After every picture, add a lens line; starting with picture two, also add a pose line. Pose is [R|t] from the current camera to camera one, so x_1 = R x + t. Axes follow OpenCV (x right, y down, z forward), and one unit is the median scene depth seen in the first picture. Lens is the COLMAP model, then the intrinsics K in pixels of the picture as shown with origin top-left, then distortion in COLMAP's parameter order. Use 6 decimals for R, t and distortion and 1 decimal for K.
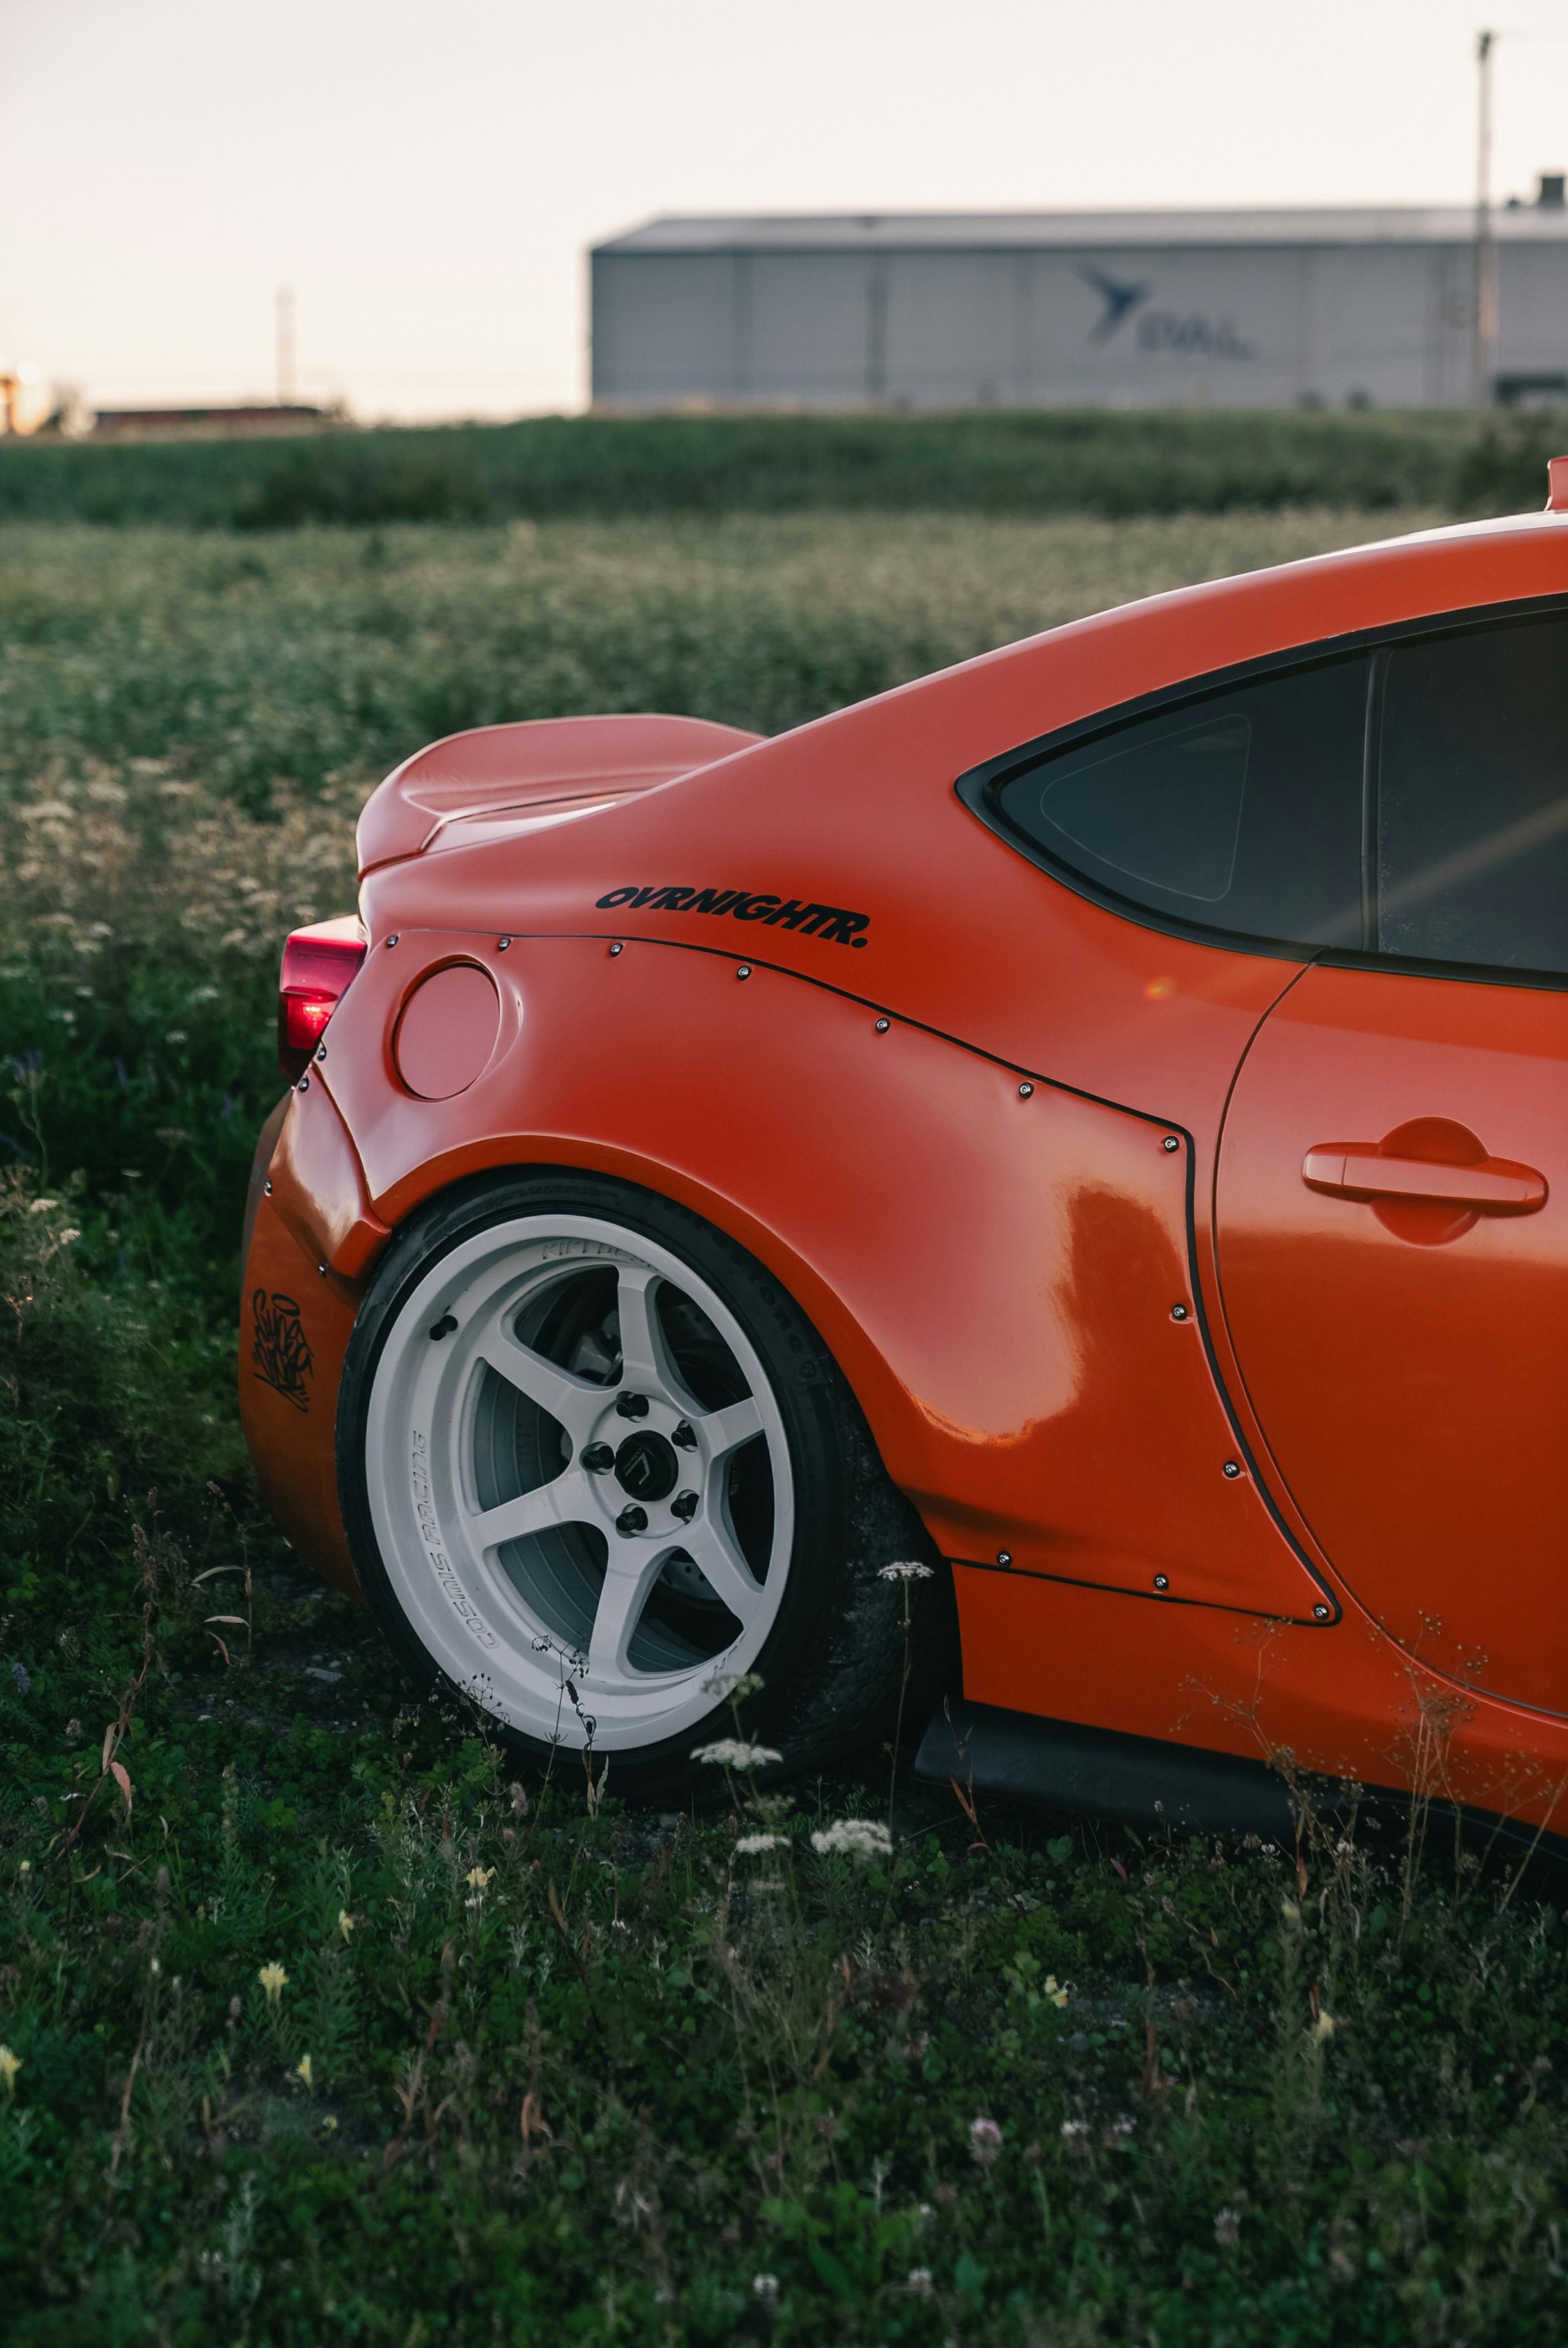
lens RADIAL K [[4612.1, 0, 784.0], [0, 4612.1, 1174.0], [0, 0, 1]] dist [0.022457, -0.025358]
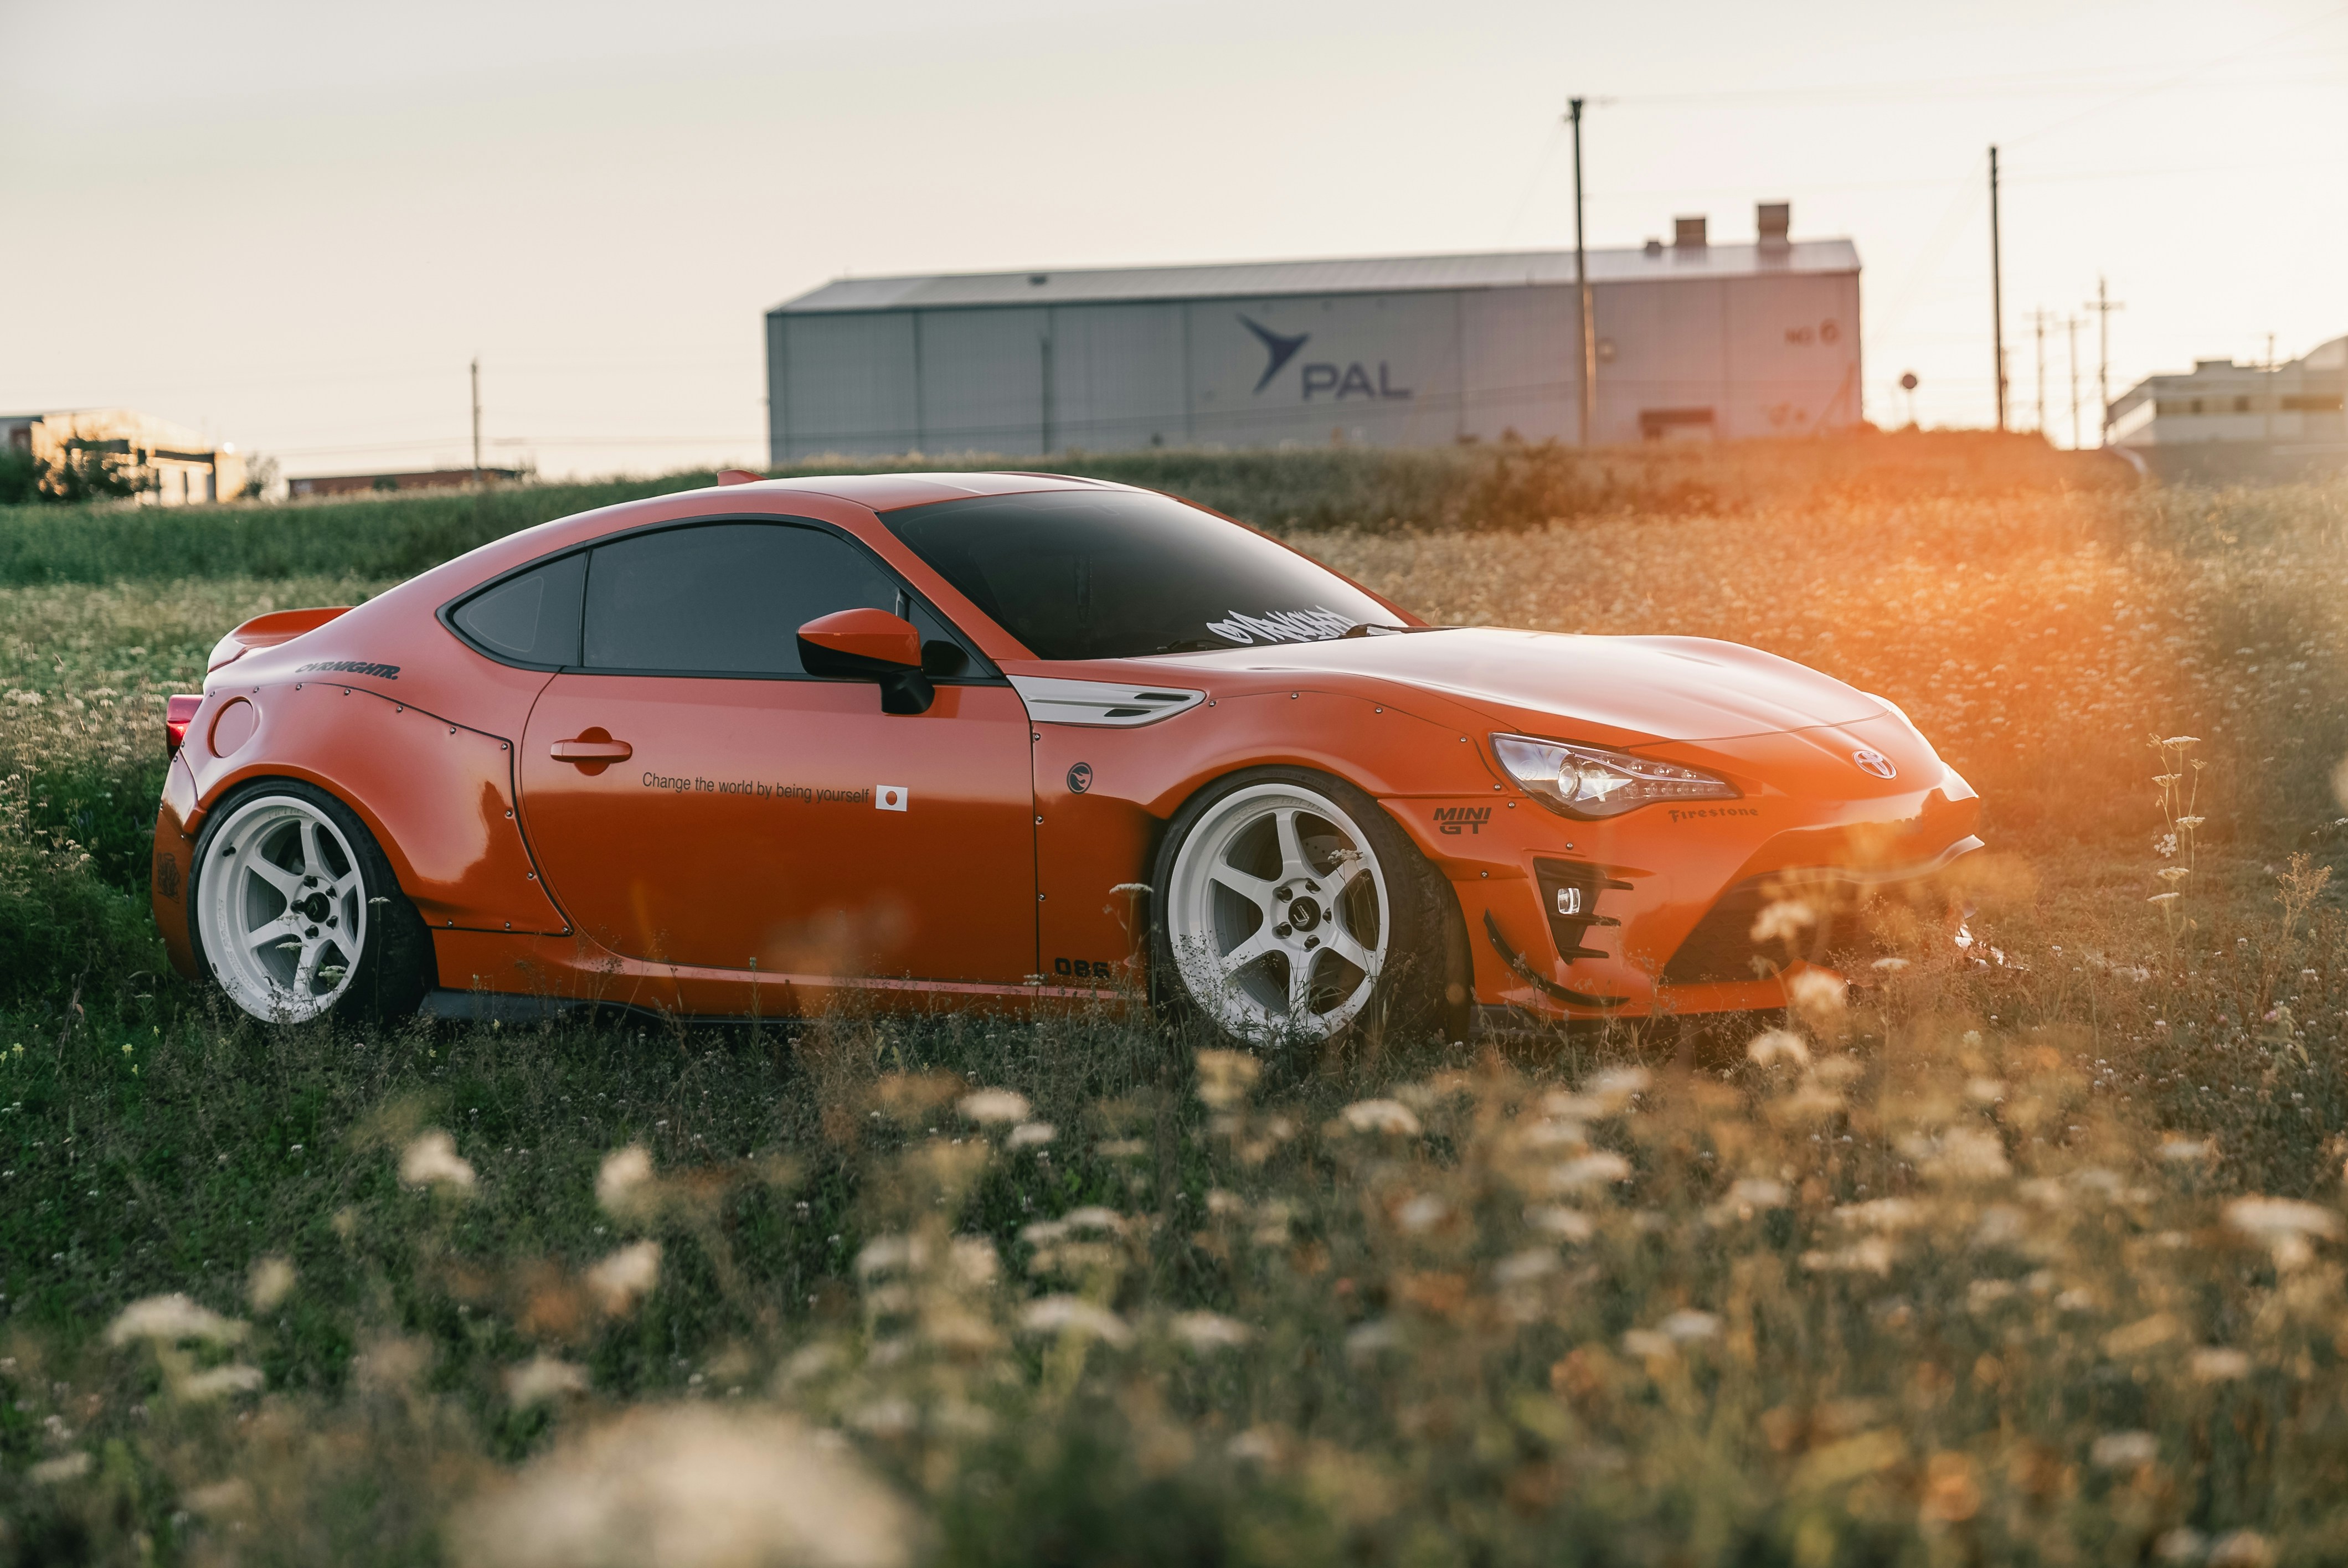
lens RADIAL K [[4612.1, 0, 1174.0], [0, 4612.1, 784.0], [0, 0, 1]] dist [0.022457, -0.025358]
pose [[0.998823, -0.029376, 0.038606, 0.314787], [0.032871, 0.995099, -0.093257, 0.233106], [-0.035677, 0.094417, 0.994893, -1.345661]]
